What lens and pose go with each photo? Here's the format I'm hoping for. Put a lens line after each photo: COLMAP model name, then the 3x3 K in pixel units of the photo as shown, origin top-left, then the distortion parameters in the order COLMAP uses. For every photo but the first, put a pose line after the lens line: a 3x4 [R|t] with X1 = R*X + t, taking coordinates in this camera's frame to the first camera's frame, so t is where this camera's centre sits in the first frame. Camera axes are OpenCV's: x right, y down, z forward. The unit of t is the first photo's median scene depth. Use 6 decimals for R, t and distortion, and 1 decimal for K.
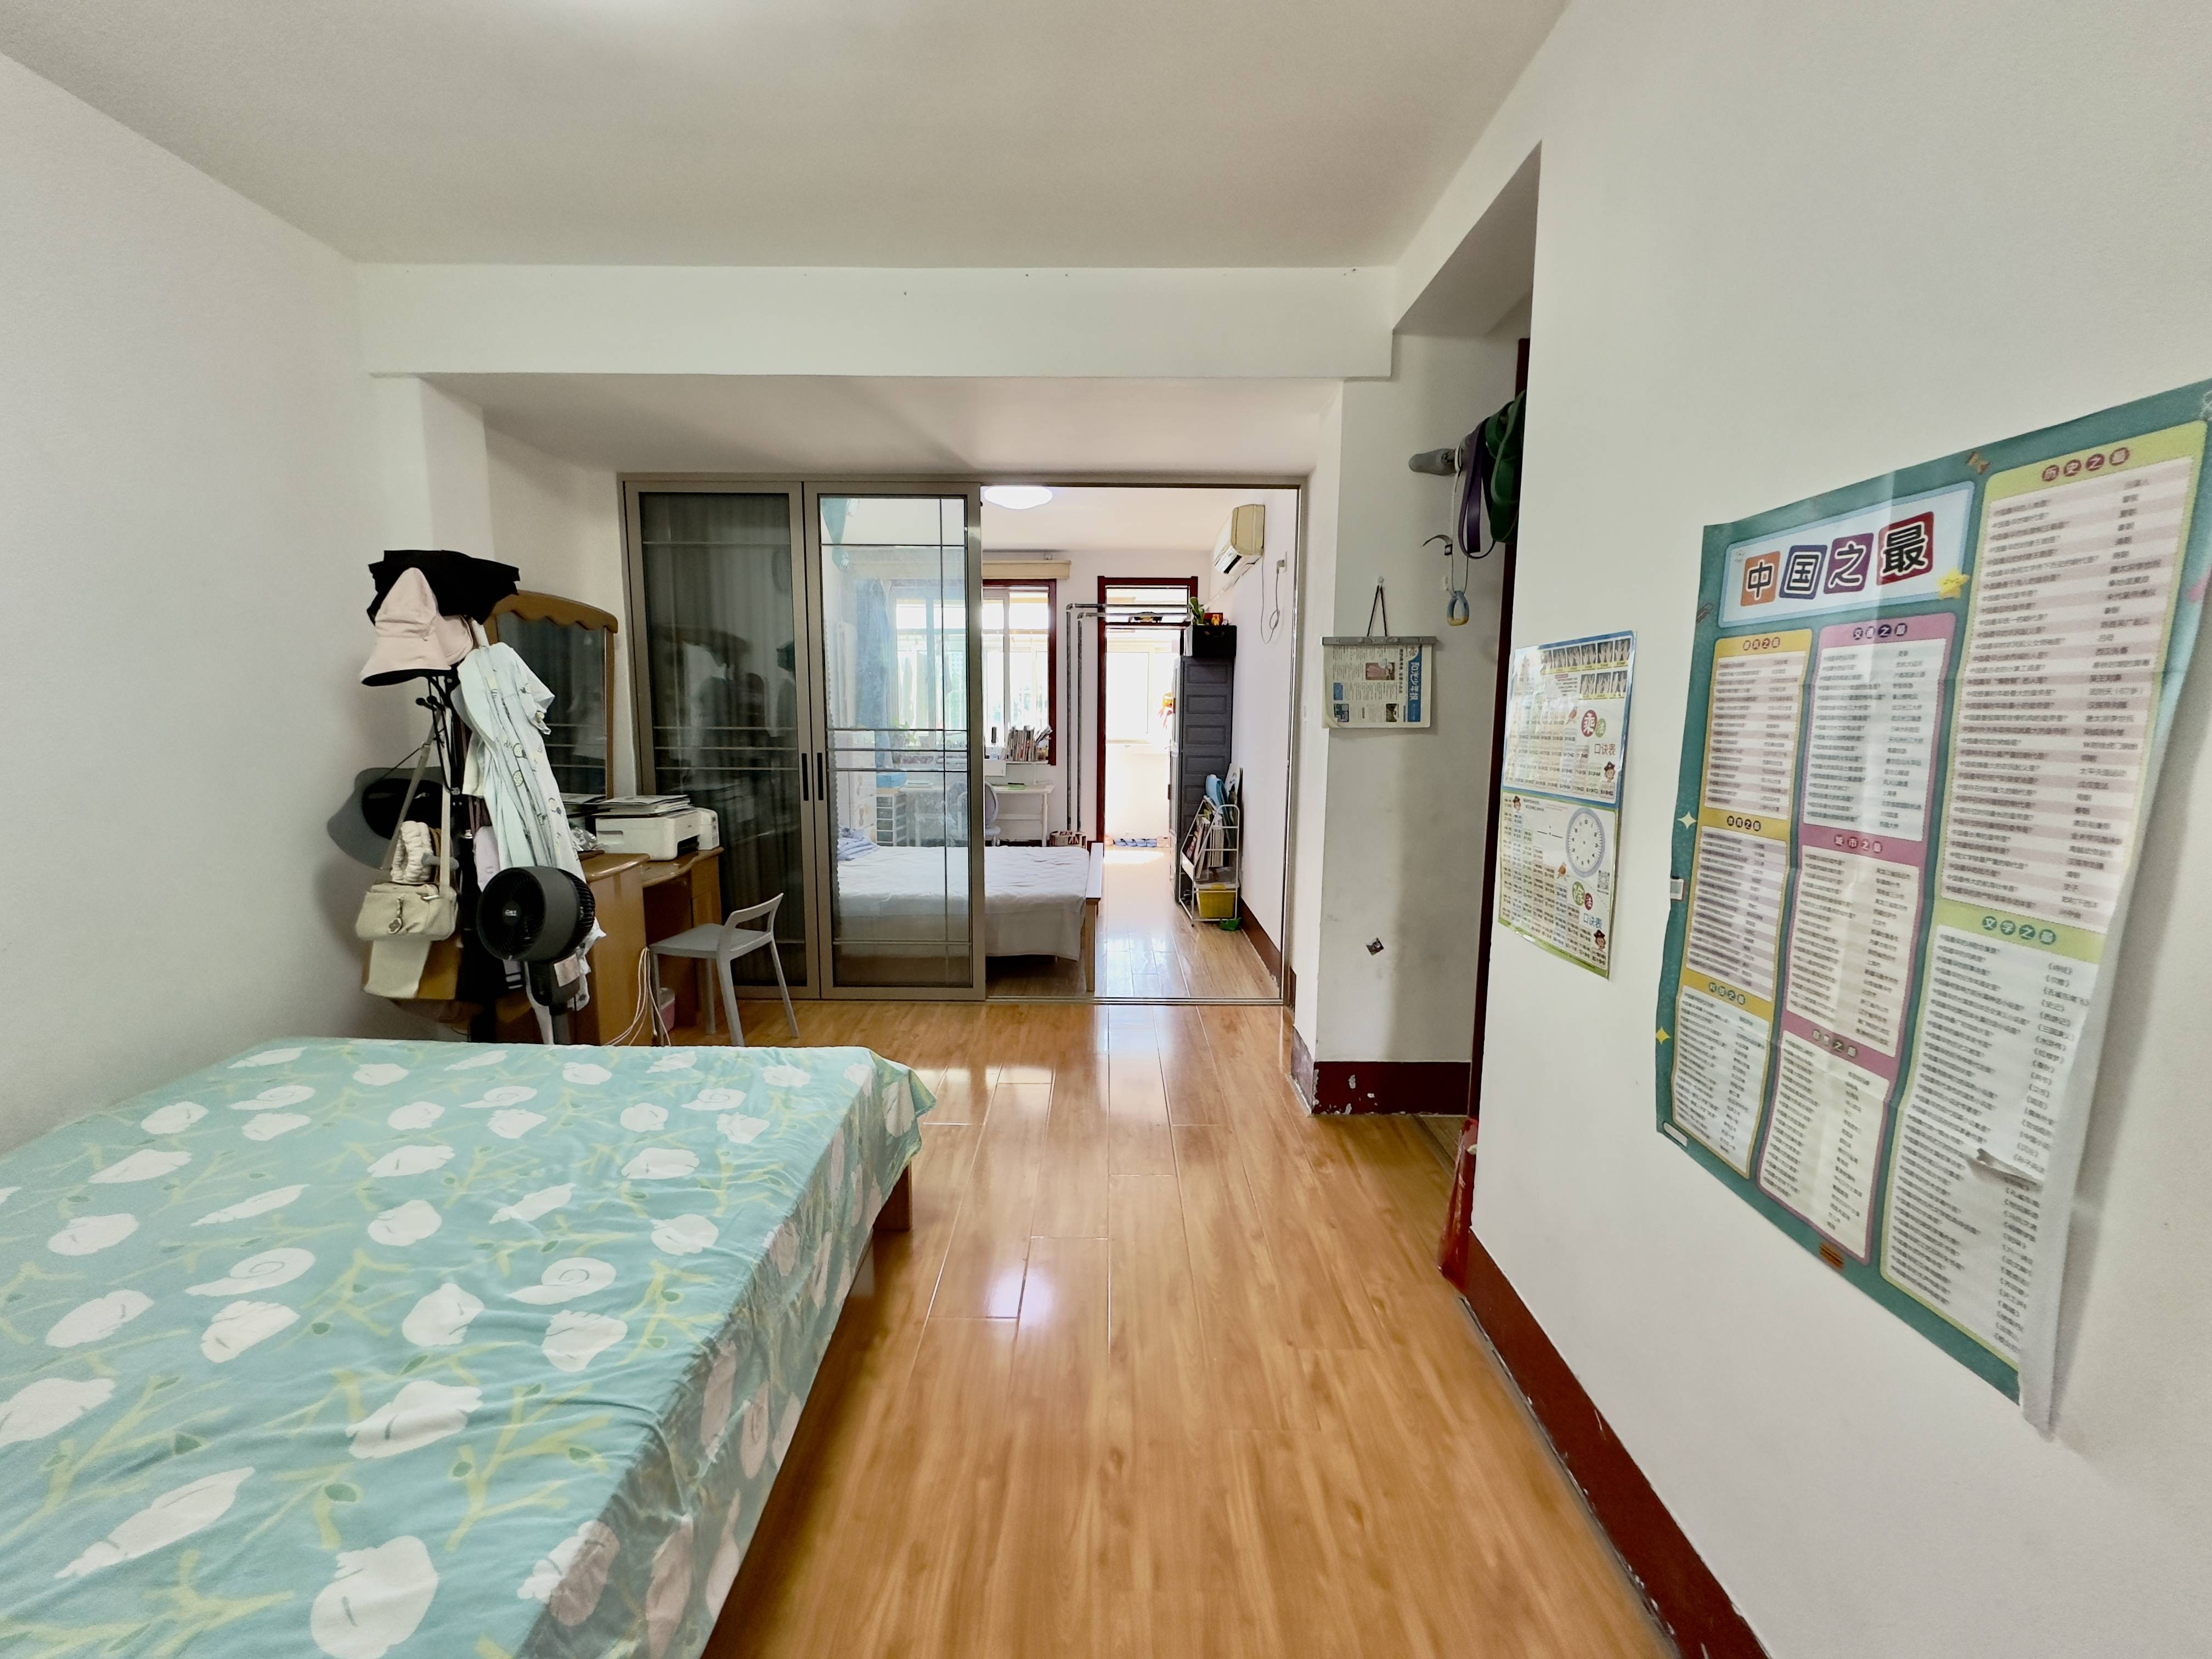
lens RADIAL K [[887.1, 0, 1098.8], [0, 887.1, 826.4], [0, 0, 1]] dist [0.001682, 0.000009]
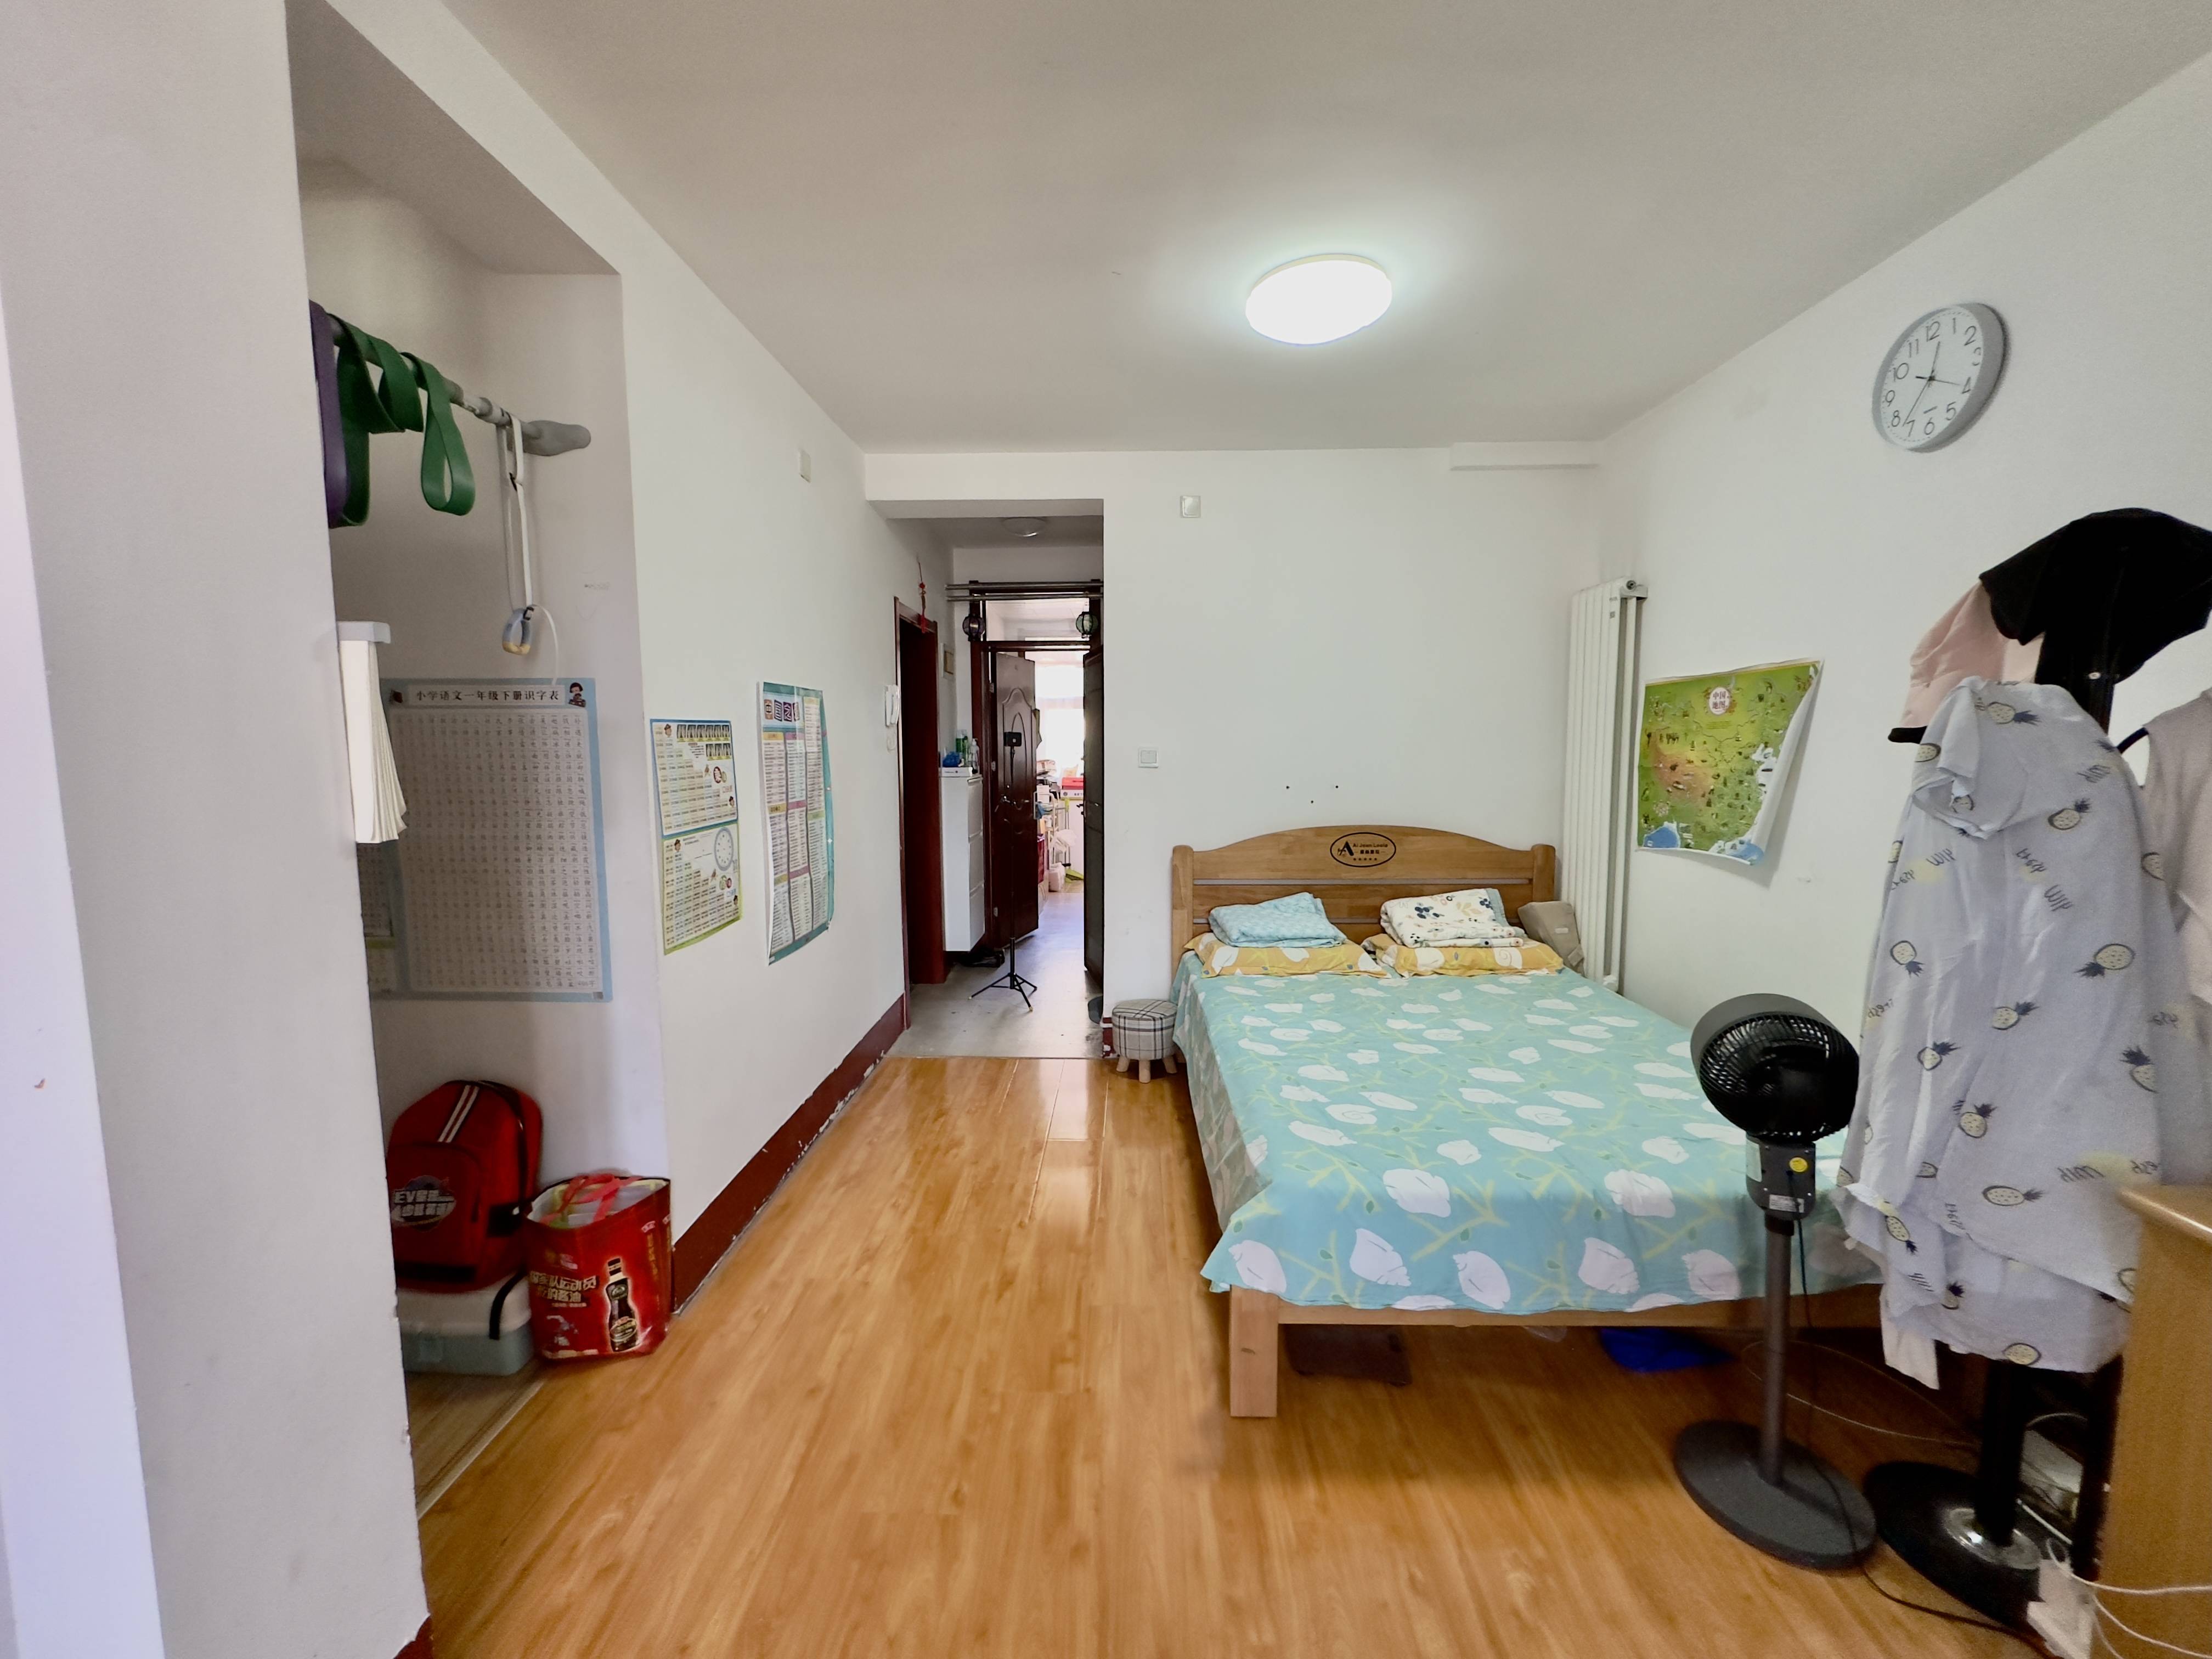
lens RADIAL K [[887.1, 0, 1098.8], [0, 887.1, 826.4], [0, 0, 1]] dist [0.001682, 0.000009]
pose [[-0.999774, -0.005754, 0.020463, -0.162557], [-0.000986, 0.974183, 0.225759, -0.398182], [-0.021234, 0.225688, -0.973968, 2.635883]]
